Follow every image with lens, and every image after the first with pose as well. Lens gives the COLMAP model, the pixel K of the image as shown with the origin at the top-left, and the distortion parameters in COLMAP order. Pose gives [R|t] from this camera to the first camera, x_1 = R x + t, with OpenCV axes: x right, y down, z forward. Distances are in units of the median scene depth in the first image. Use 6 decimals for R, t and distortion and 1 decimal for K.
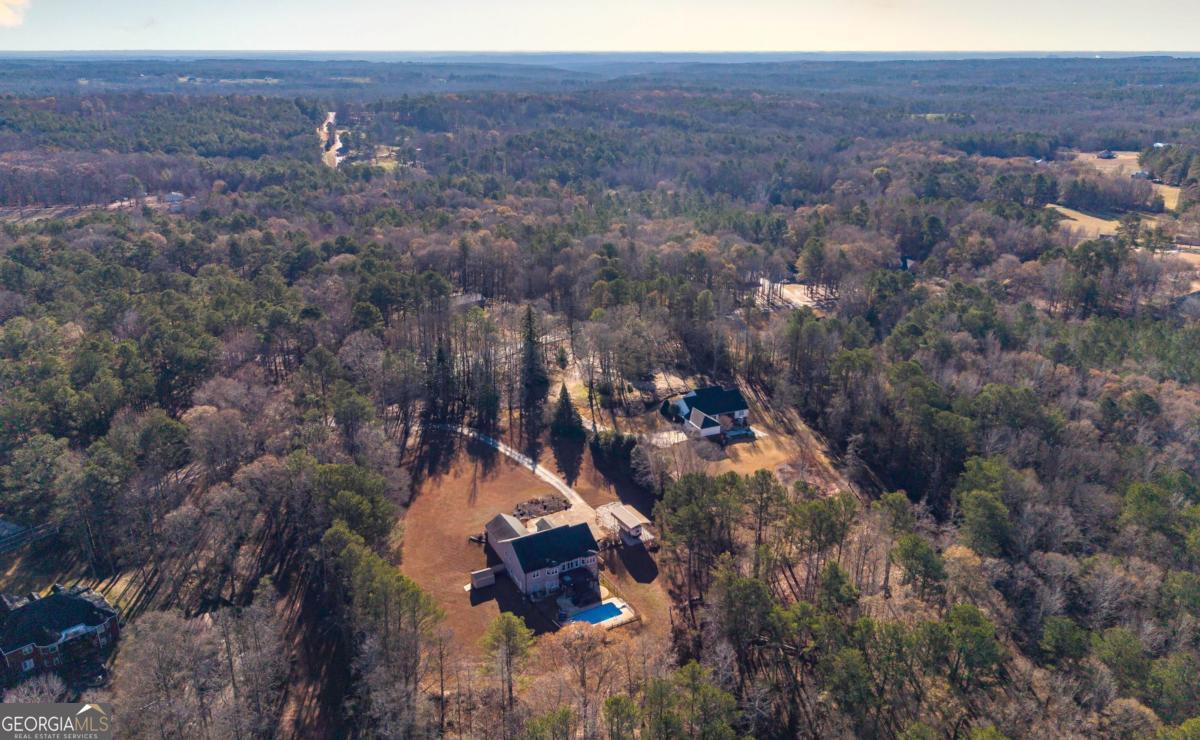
lens RADIAL K [[846.4, 0, 605.6], [0, 846.4, 371.0], [0, 0, 1]] dist [0.077132, -0.000029]
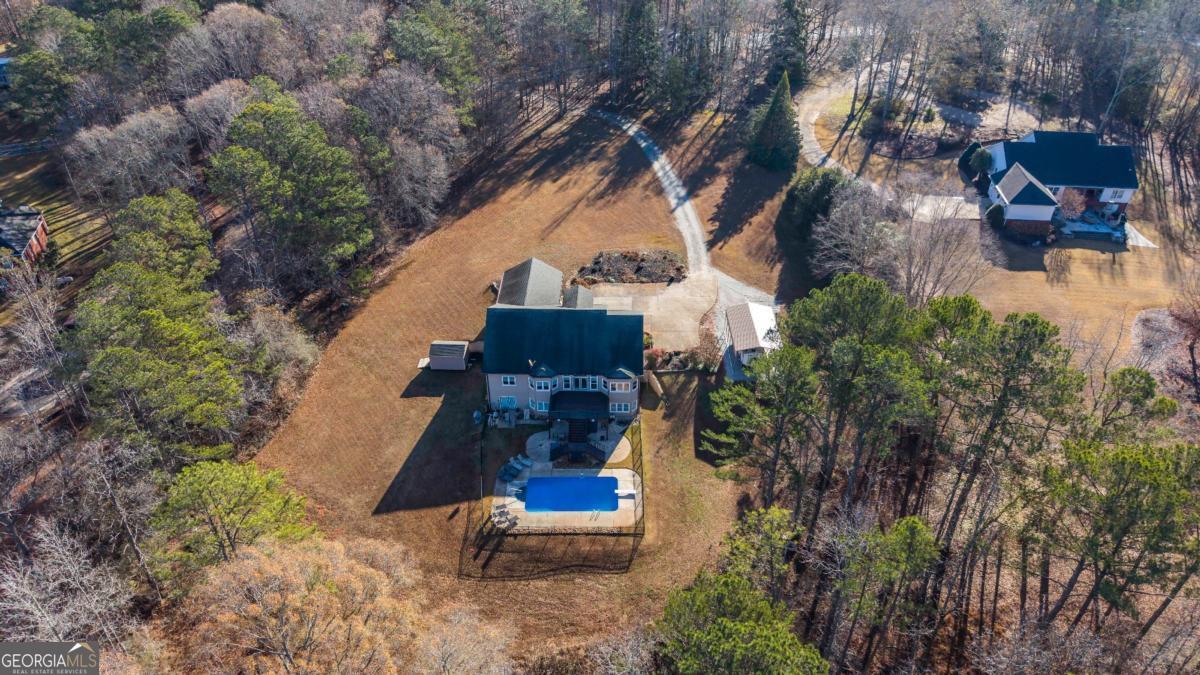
lens RADIAL K [[797.4, 0, 598.9], [0, 797.4, 337.3], [0, 0, 1]] dist [0.005759, -0.013908]
pose [[0.855578, 0.292783, -0.426925, 0.131469], [-0.165276, 0.936028, 0.310701, 0.035147], [0.490582, -0.195268, 0.849235, 0.453757]]
